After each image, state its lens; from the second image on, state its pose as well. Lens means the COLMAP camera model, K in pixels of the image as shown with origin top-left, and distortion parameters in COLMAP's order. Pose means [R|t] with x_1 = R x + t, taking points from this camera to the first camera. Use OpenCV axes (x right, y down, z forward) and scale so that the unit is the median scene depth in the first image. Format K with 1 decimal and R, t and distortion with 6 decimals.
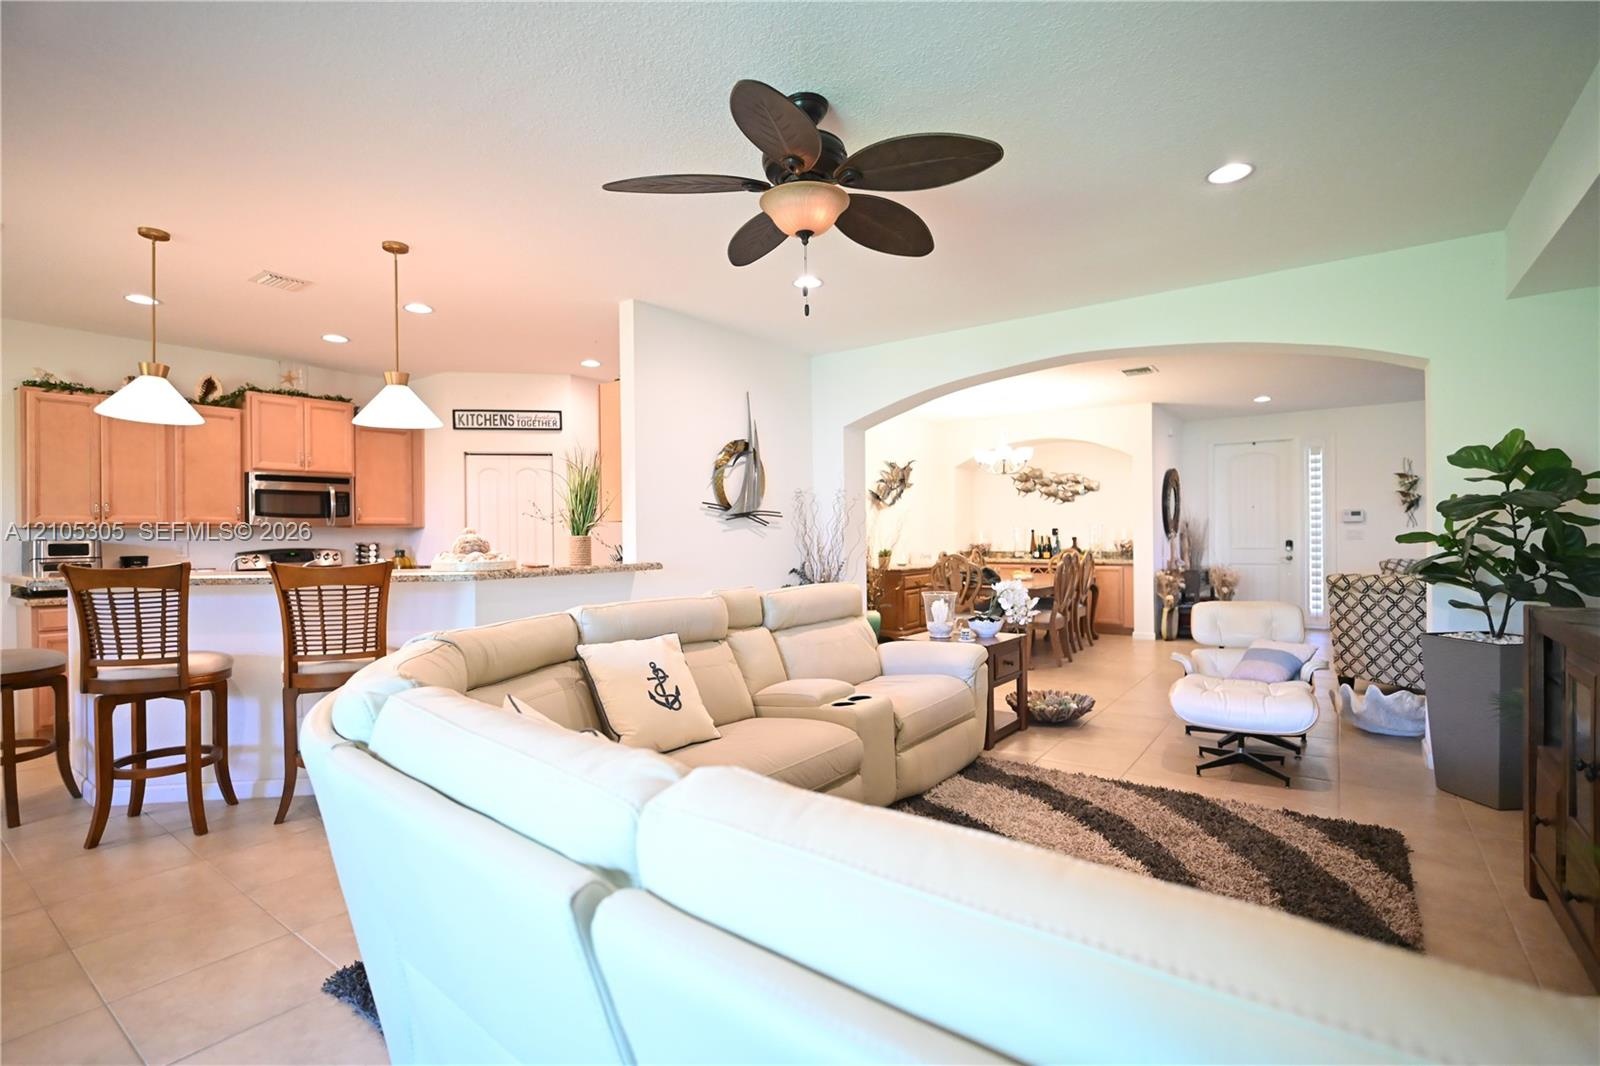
lens RADIAL K [[736.4, 0, 791.4], [0, 736.4, 532.9], [0, 0, 1]] dist [-0.010098, 0.000080]
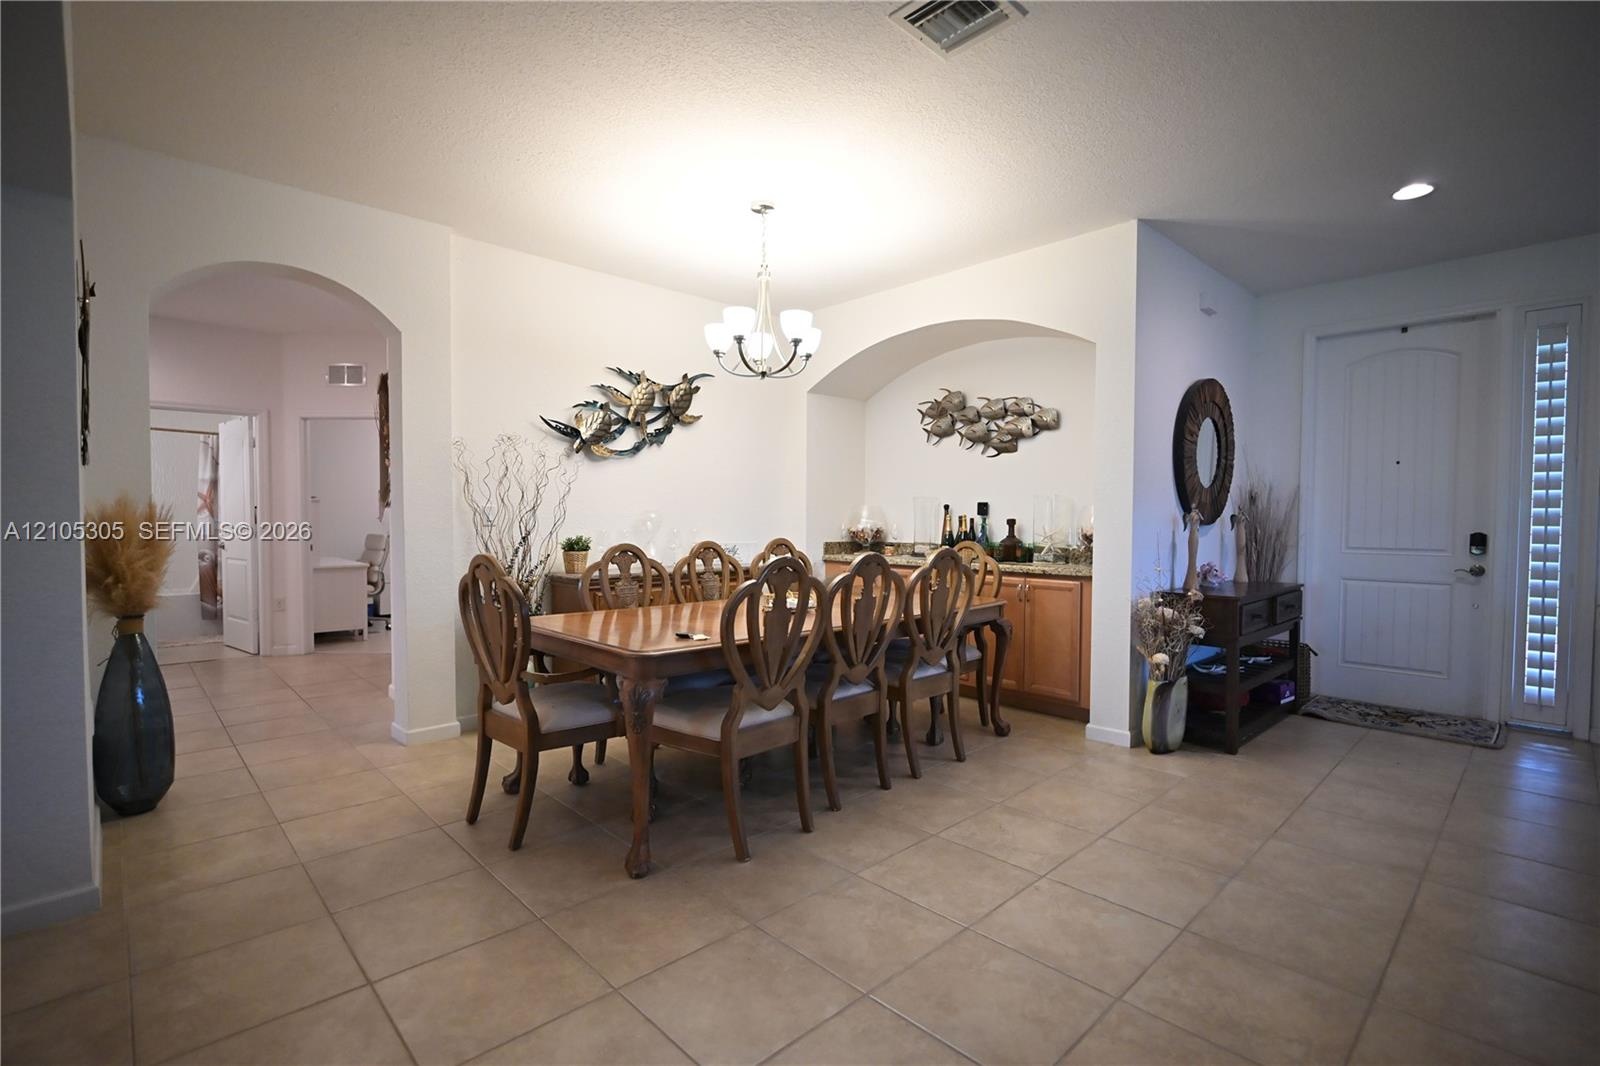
lens RADIAL K [[736.4, 0, 808.4], [0, 736.4, 536.9], [0, 0, 1]] dist [-0.010098, 0.000080]
pose [[0.985587, 0.021297, -0.167825, 0.333676], [-0.016435, 0.999406, 0.030306, 0.004682], [0.168371, -0.027111, 0.985351, 0.466486]]
